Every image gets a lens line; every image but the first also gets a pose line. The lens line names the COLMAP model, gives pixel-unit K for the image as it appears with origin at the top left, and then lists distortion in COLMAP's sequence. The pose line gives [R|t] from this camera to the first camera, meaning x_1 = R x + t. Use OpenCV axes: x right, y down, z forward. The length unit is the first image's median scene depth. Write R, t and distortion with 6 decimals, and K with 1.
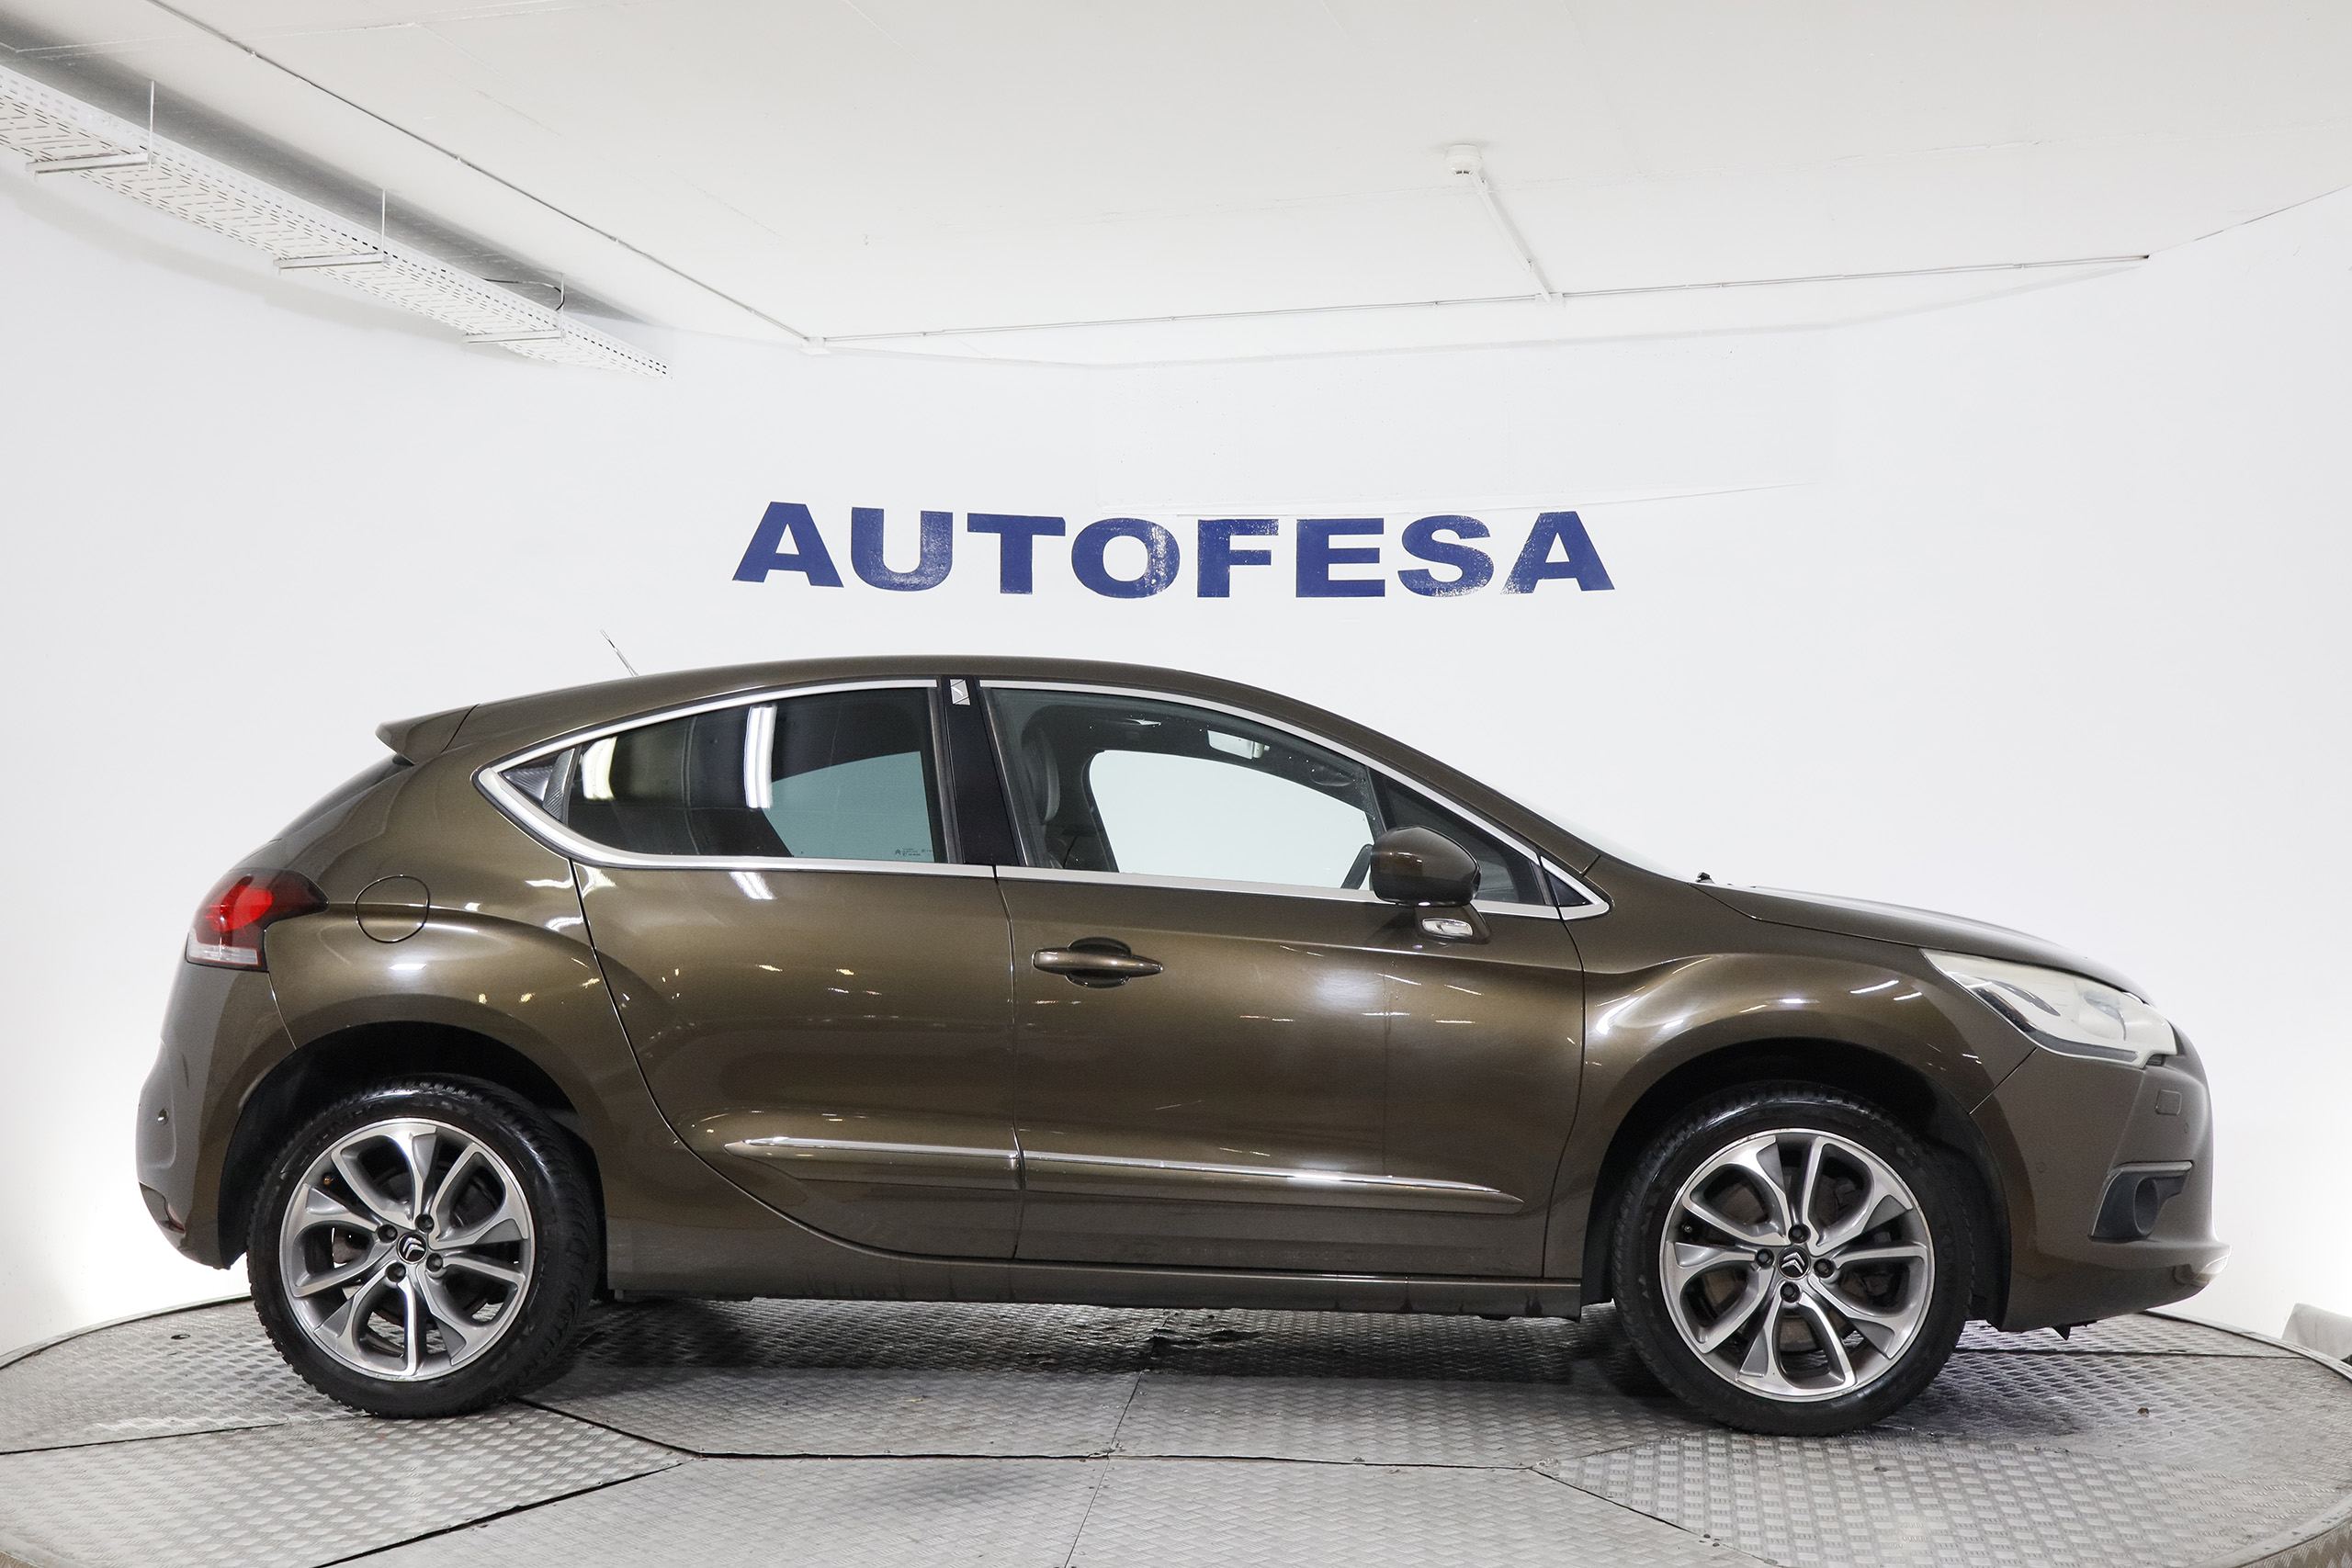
lens RADIAL K [[2687.9, 0, 1176.0], [0, 2687.9, 784.0], [0, 0, 1]] dist [0.005687, 0.008105]
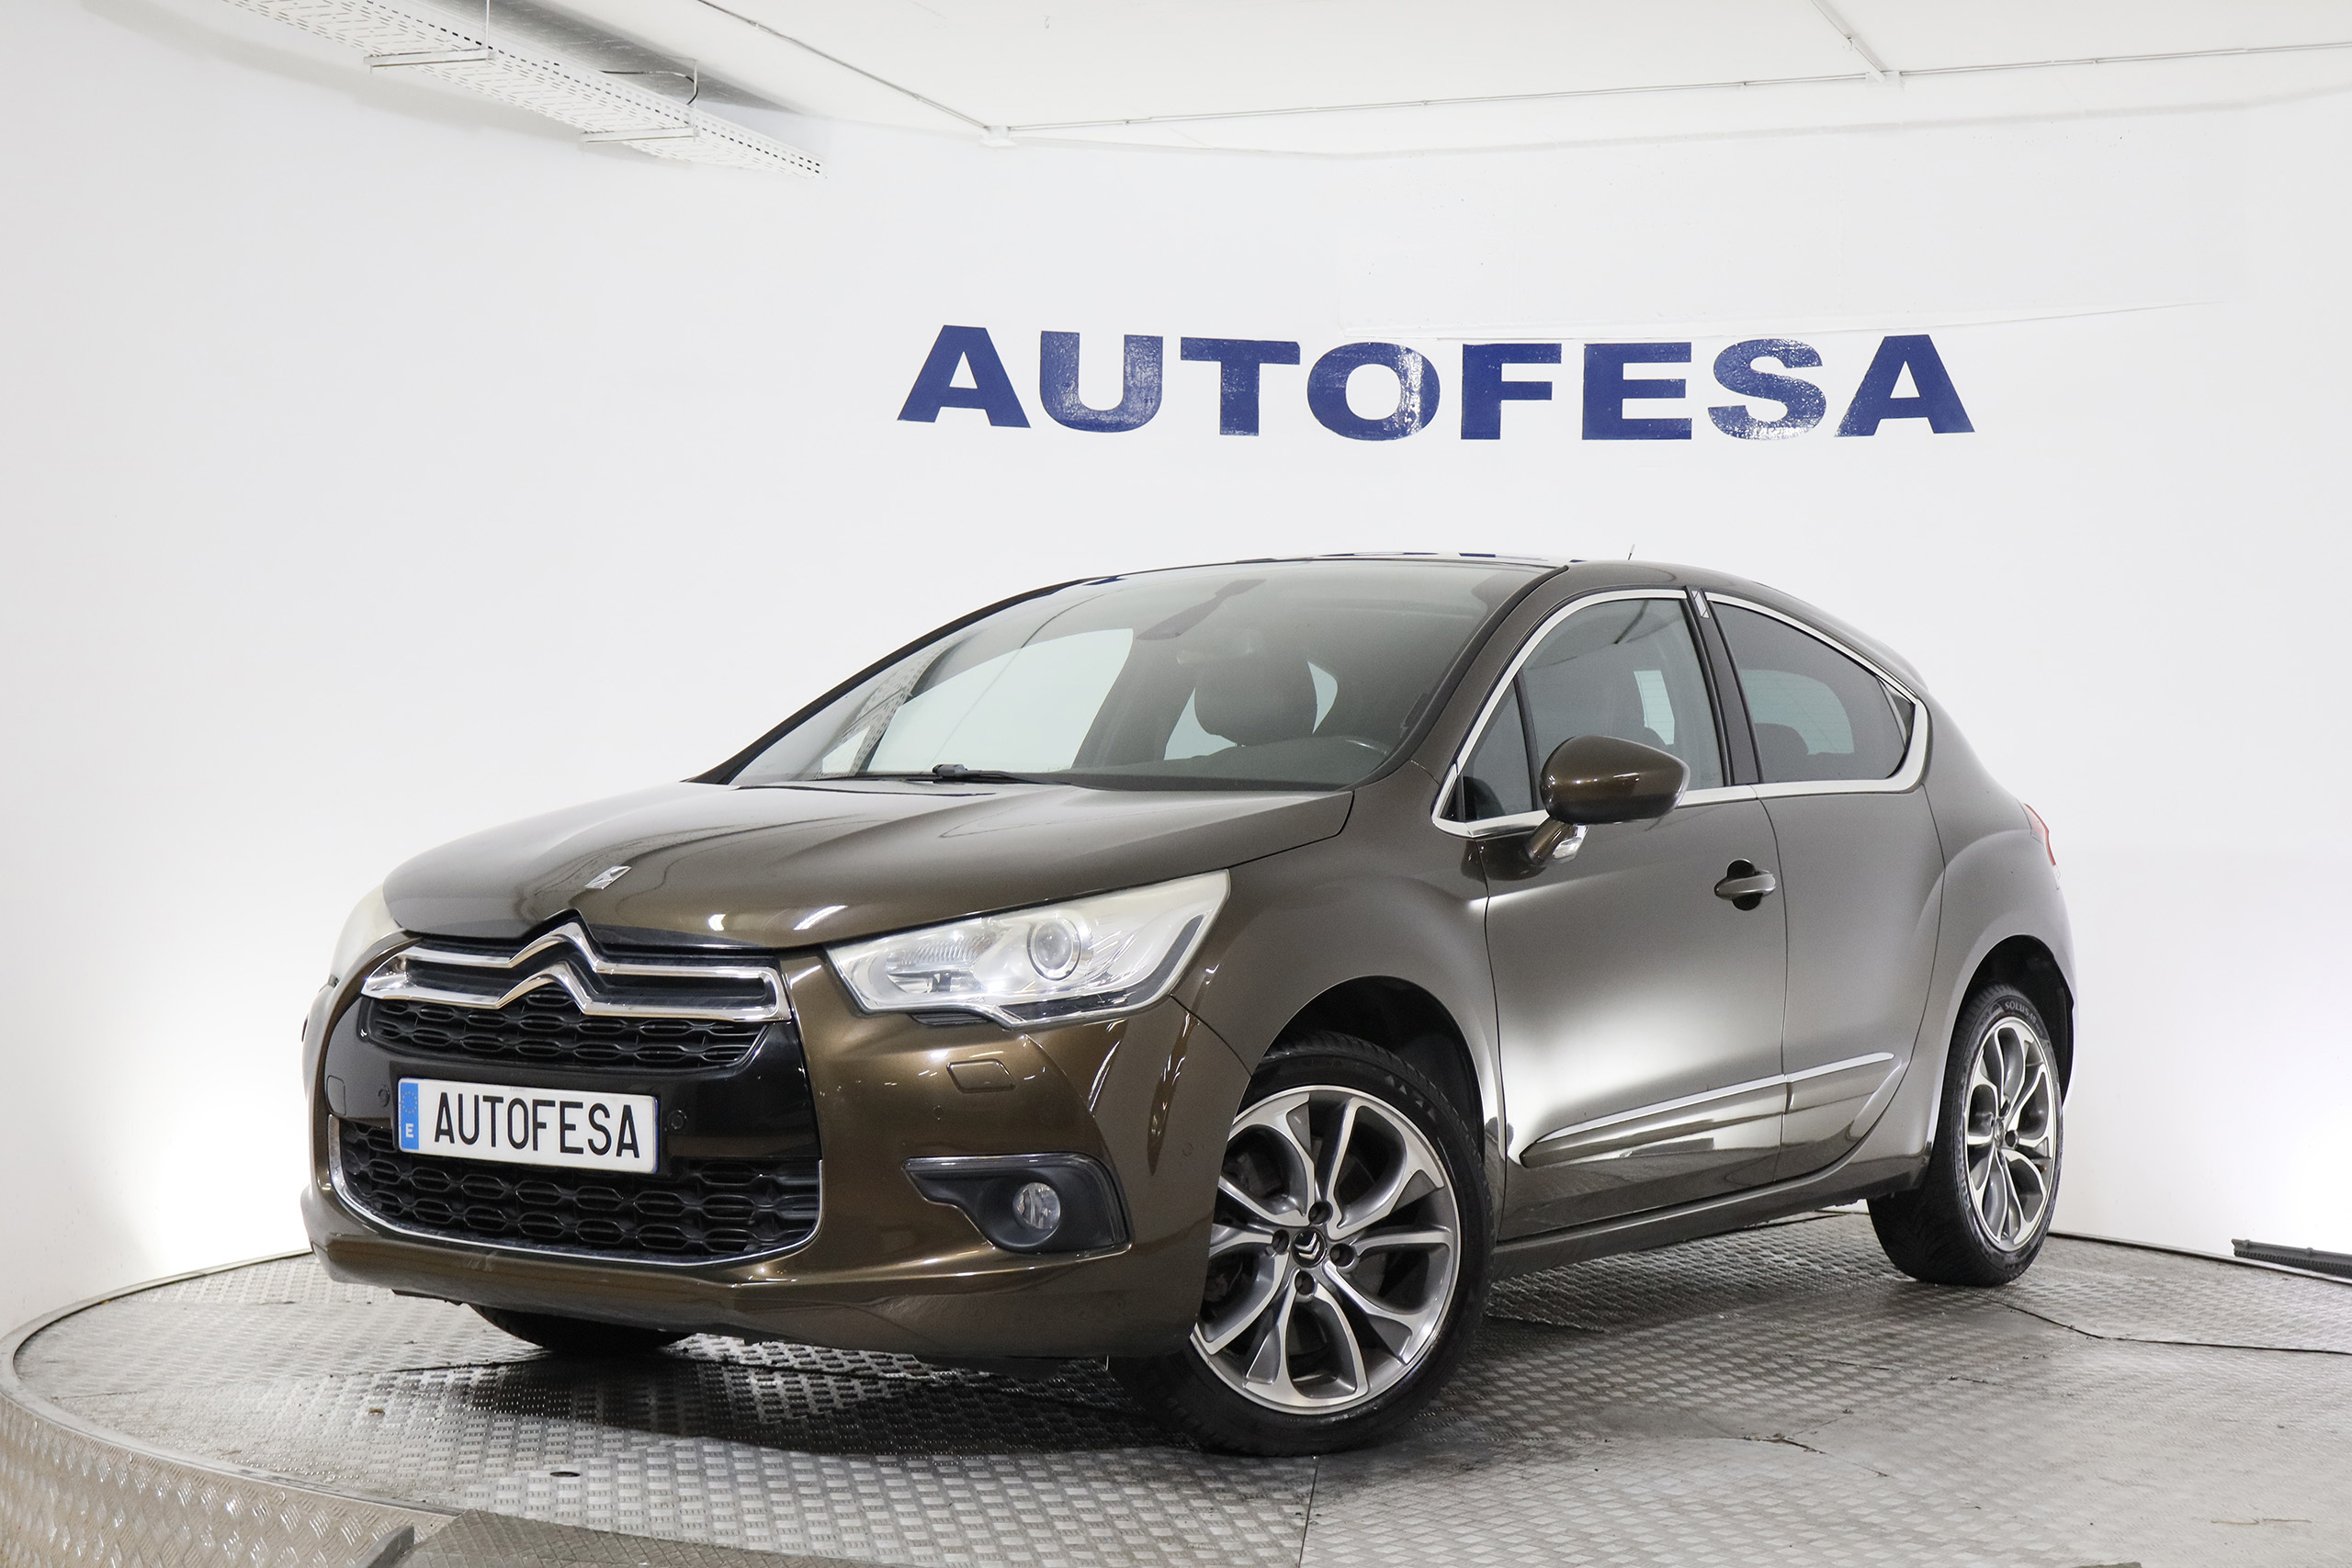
lens RADIAL K [[3627.4, 0, 1176.0], [0, 3627.4, 784.0], [0, 0, 1]] dist [-0.015590, 0.015971]
pose [[0.994721, 0.010745, -0.102056, 0.036359], [-0.006880, 0.999248, 0.038151, -0.006438], [0.102389, -0.037247, 0.994047, -0.111473]]
